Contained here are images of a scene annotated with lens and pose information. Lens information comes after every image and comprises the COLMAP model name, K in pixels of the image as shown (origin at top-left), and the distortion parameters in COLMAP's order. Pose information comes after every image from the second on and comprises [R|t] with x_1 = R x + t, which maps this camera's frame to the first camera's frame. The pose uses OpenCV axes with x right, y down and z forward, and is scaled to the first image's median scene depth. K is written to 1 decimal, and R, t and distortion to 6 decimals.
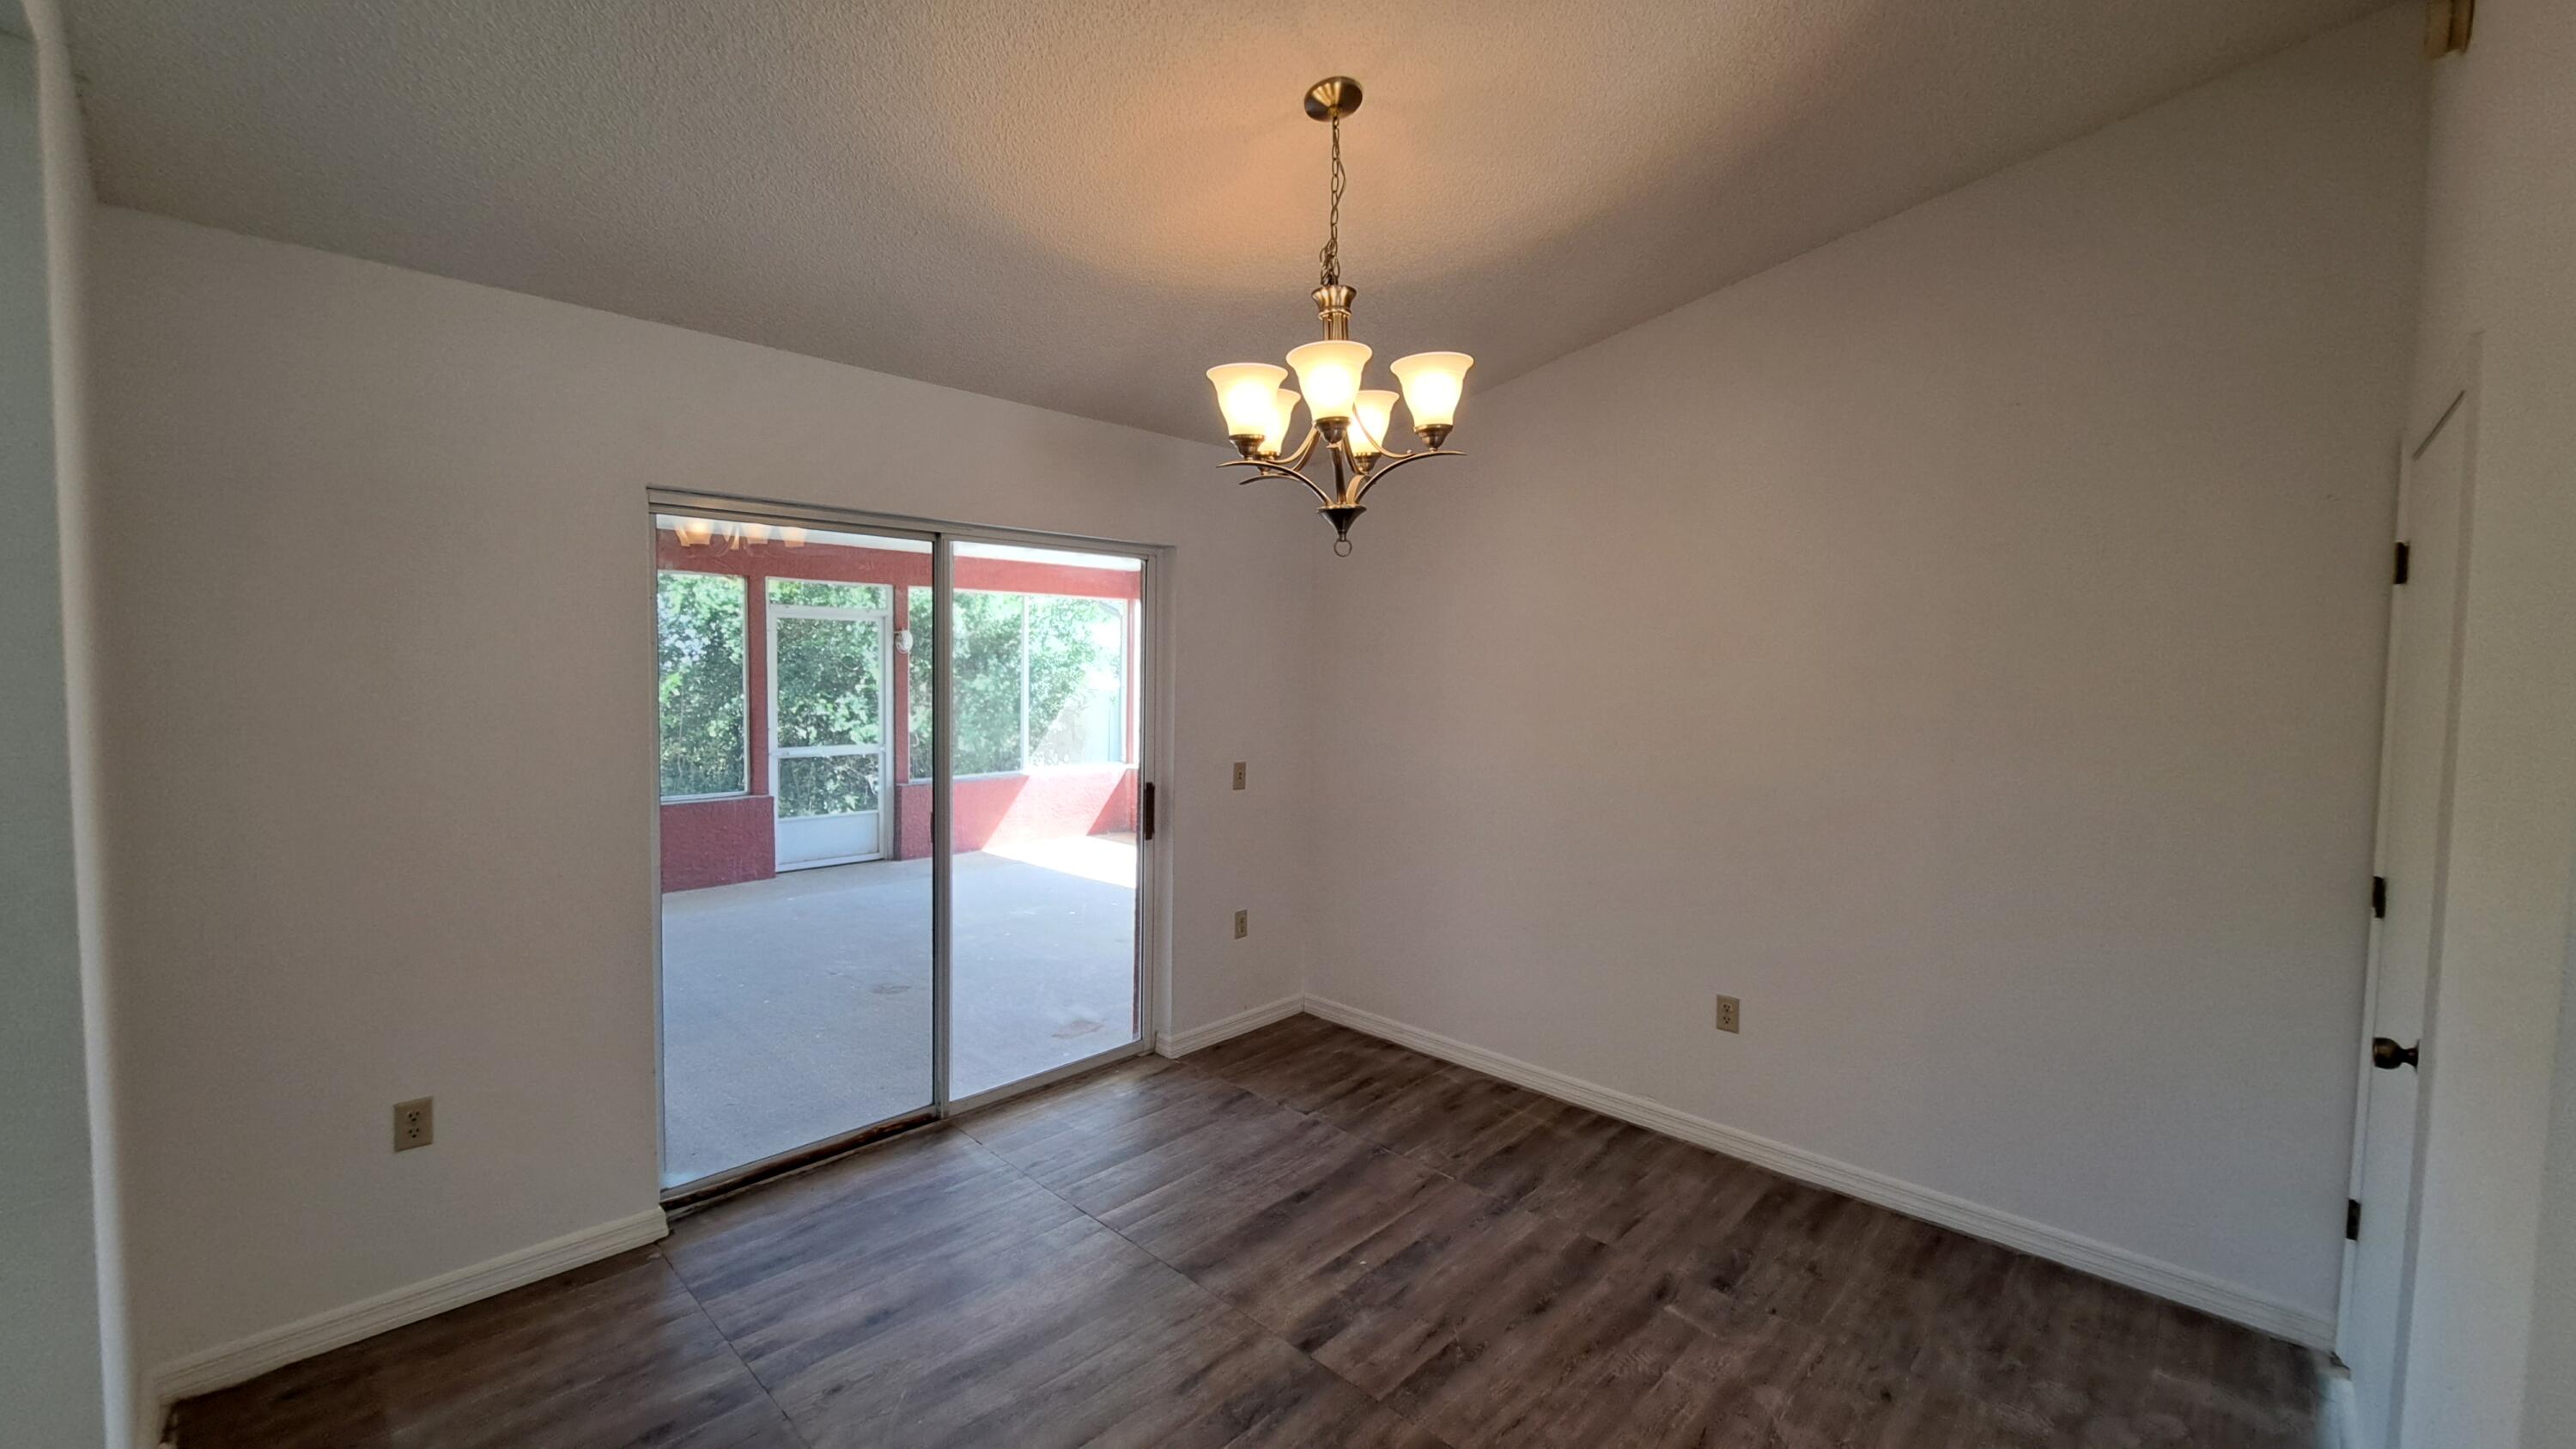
lens RADIAL K [[1029.8, 0, 1301.1], [0, 1029.8, 714.4], [0, 0, 1]] dist [-0.015480, 0.000219]
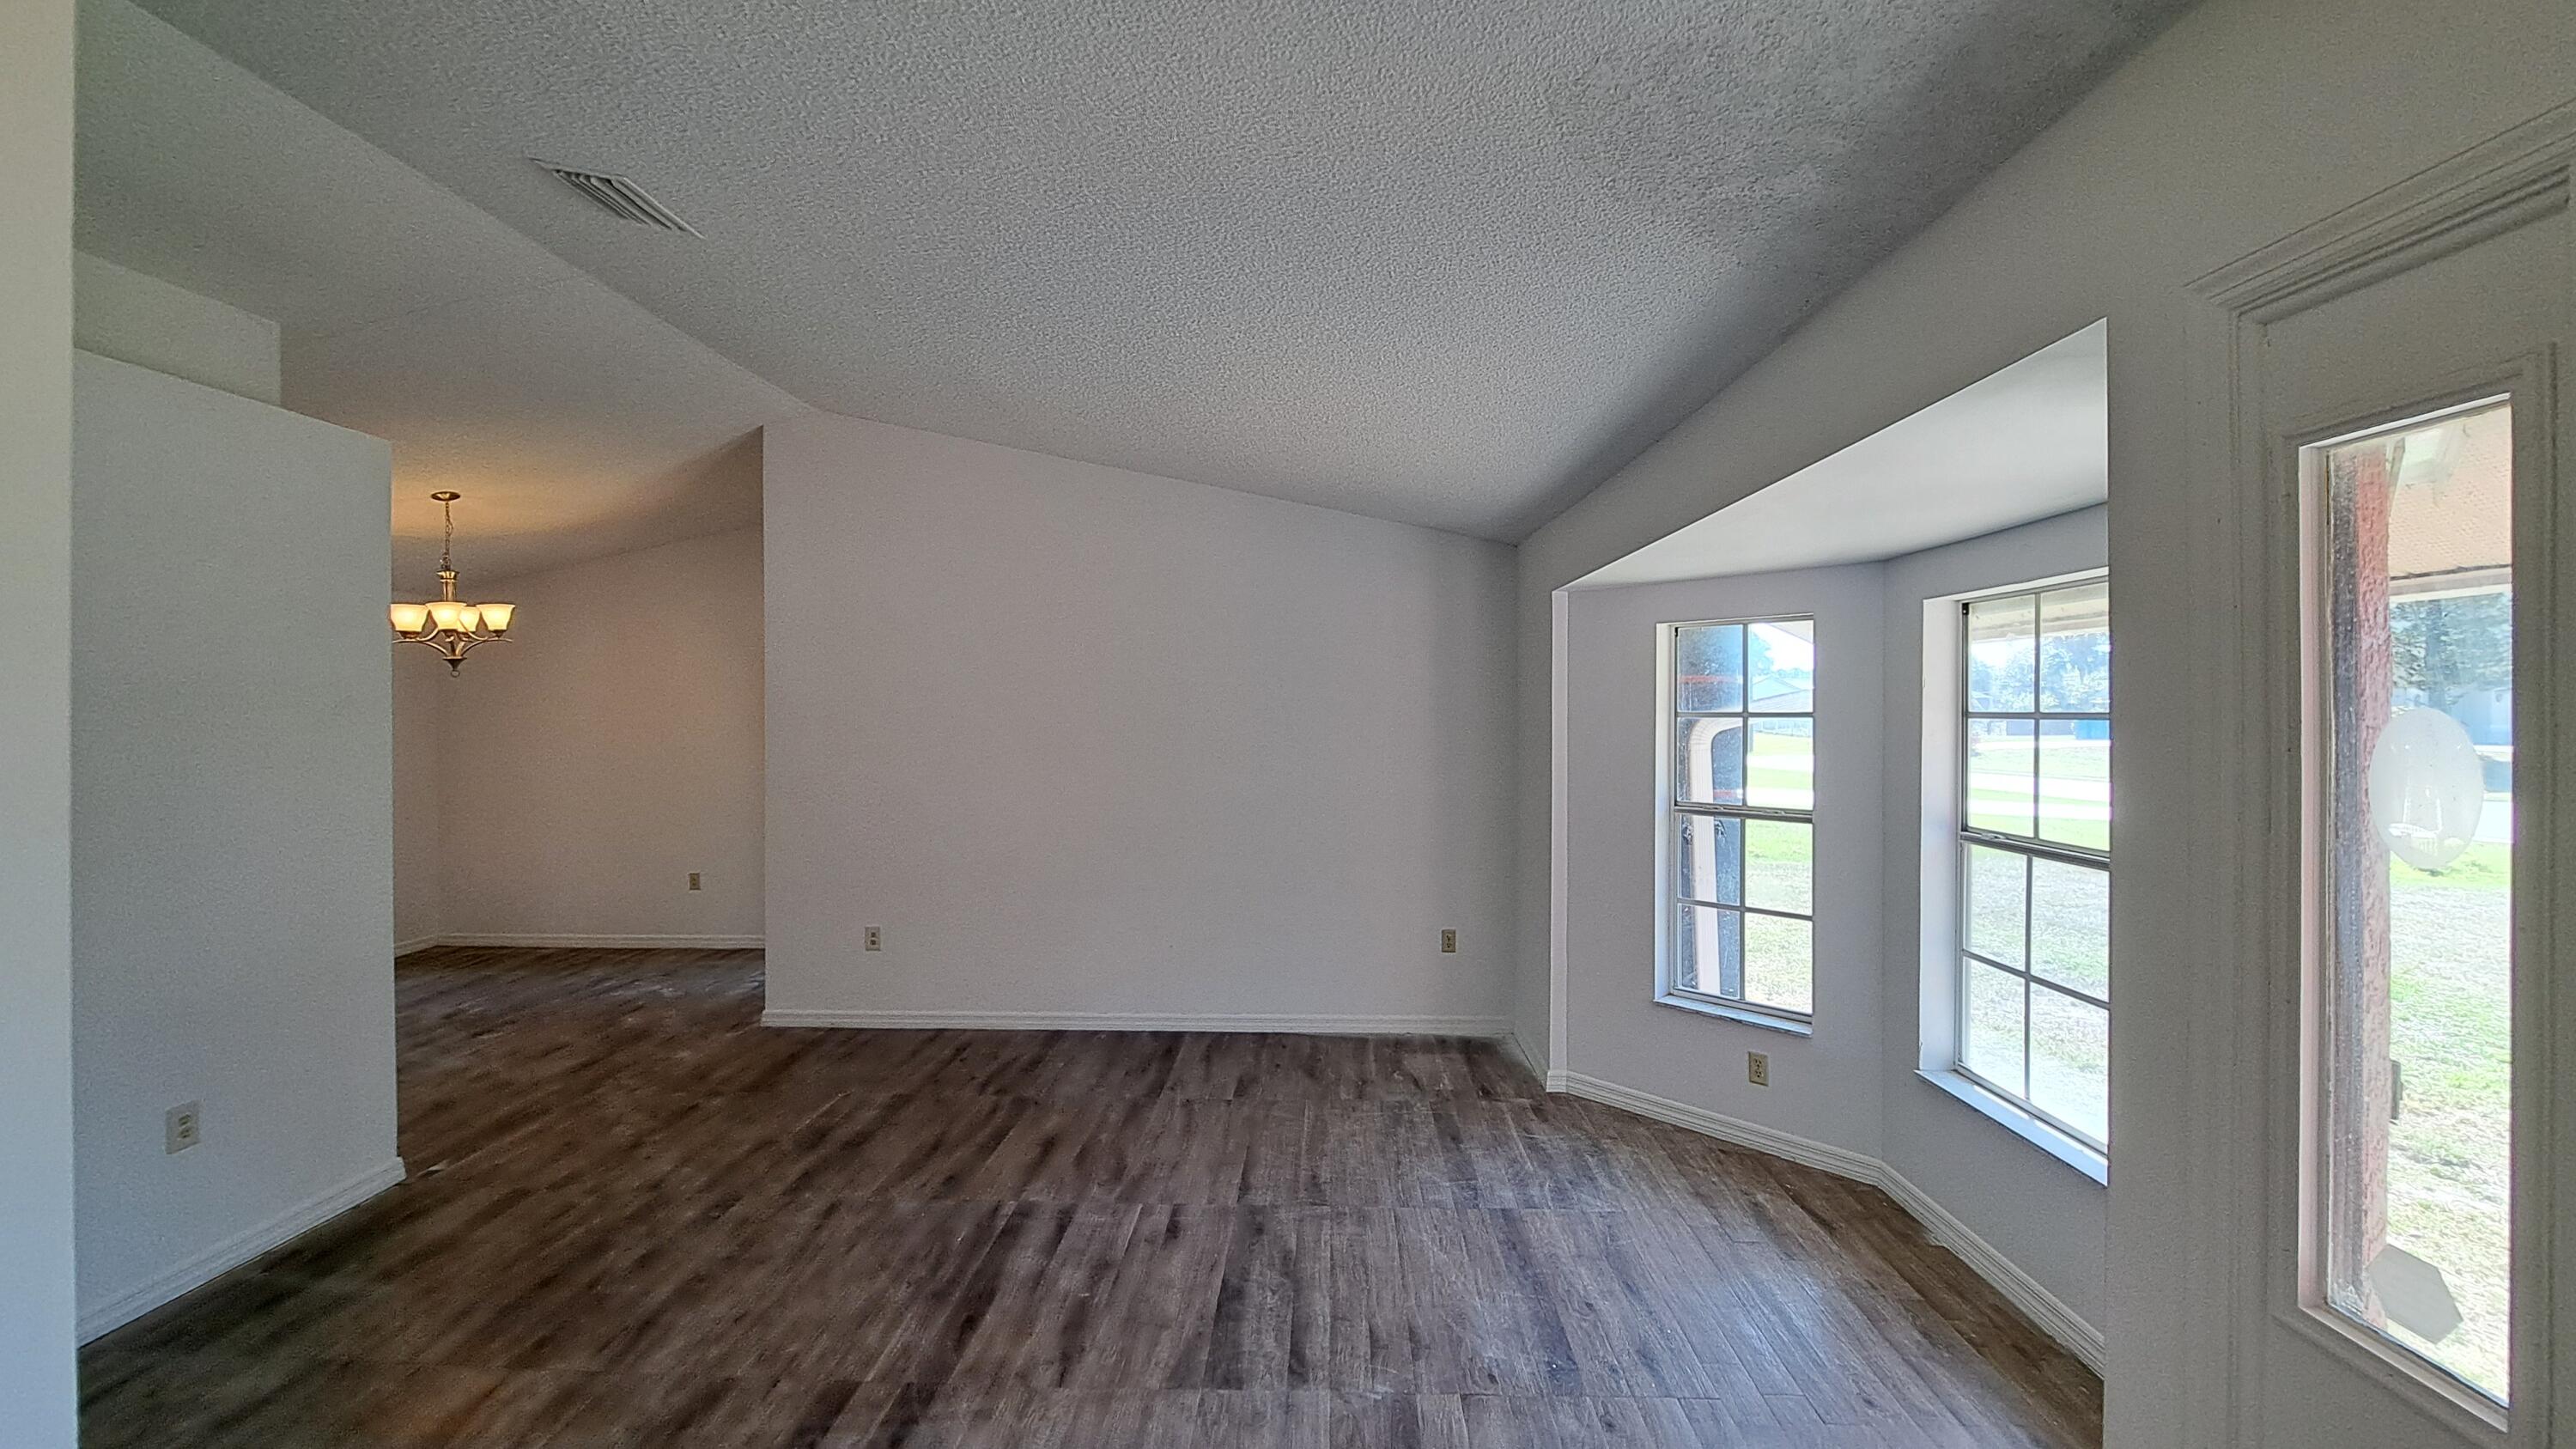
lens RADIAL K [[1029.8, 0, 1277.2], [0, 1029.8, 702.4], [0, 0, 1]] dist [-0.015480, 0.000219]
pose [[0.760968, -0.019499, 0.648496, -0.024991], [0.056023, 0.997790, -0.035738, 0.056745], [-0.646366, 0.063526, 0.760378, -1.158790]]
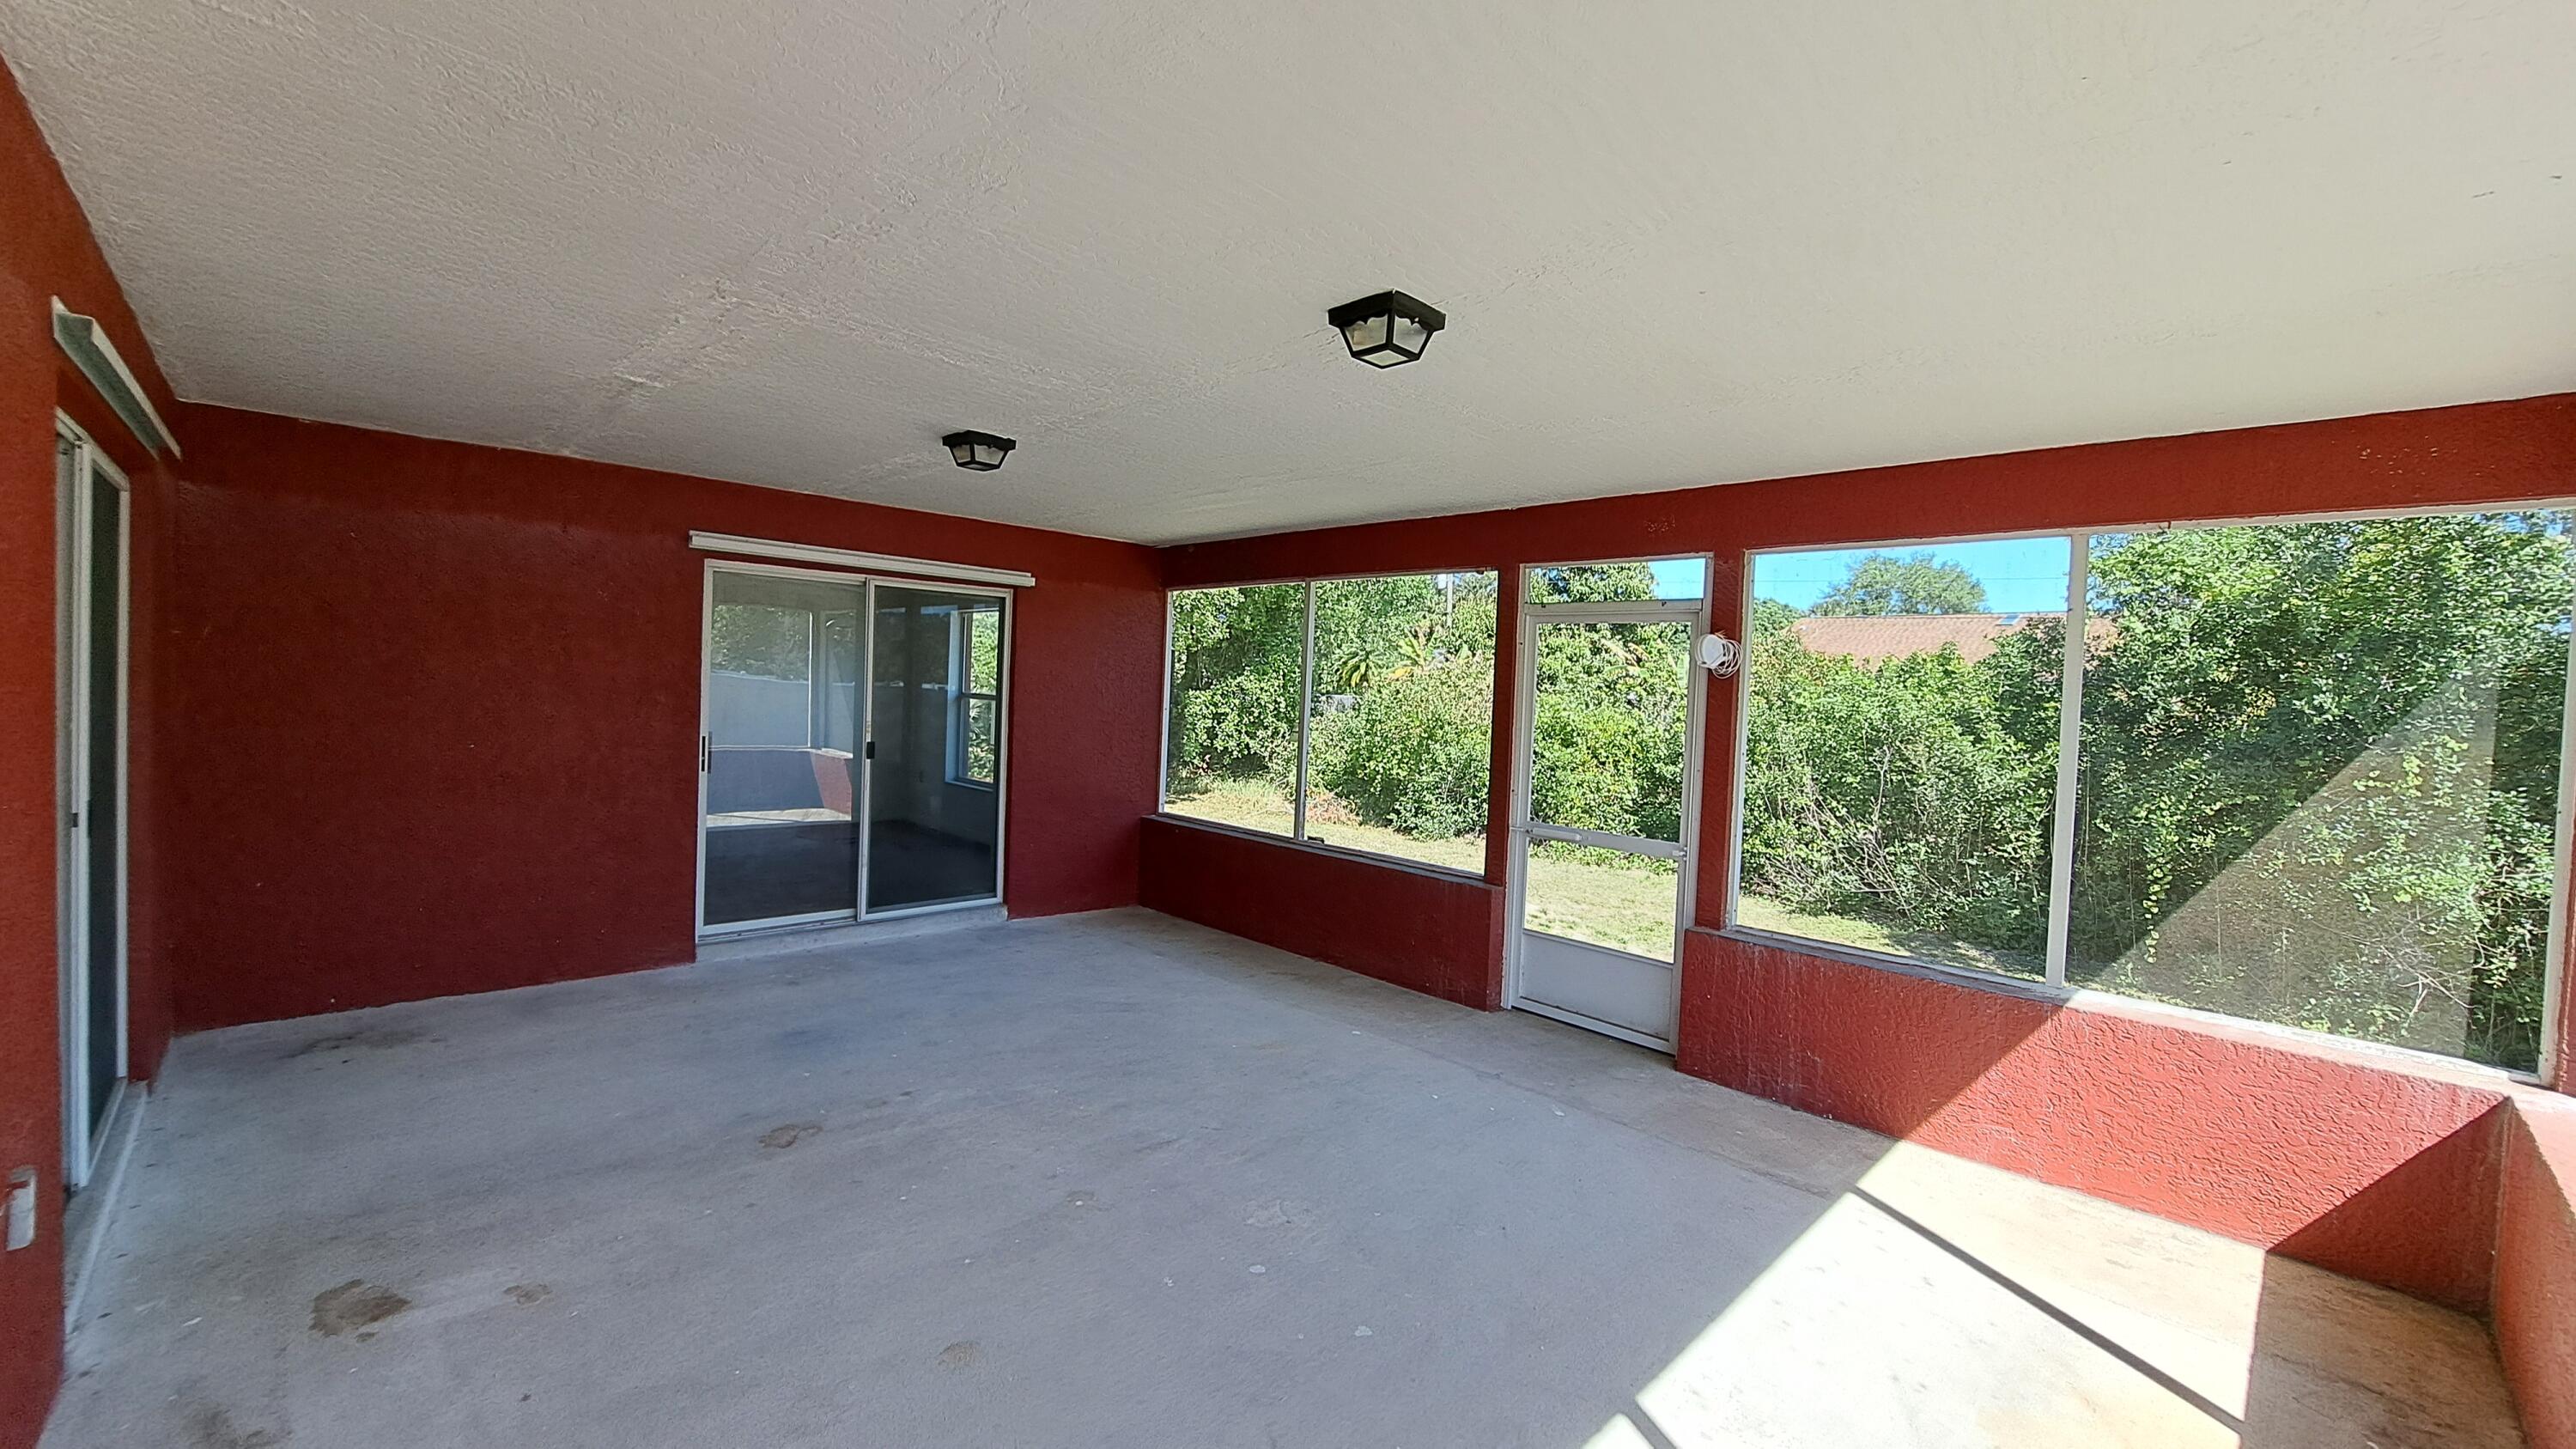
lens RADIAL K [[1029.8, 0, 1293.4], [0, 1029.8, 712.7], [0, 0, 1]] dist [-0.015480, 0.000219]
pose [[-0.054552, 0.012509, -0.998433, 0.283503], [-0.099348, 0.994892, 0.017893, -0.060323], [0.993556, 0.100168, -0.053030, 1.523033]]
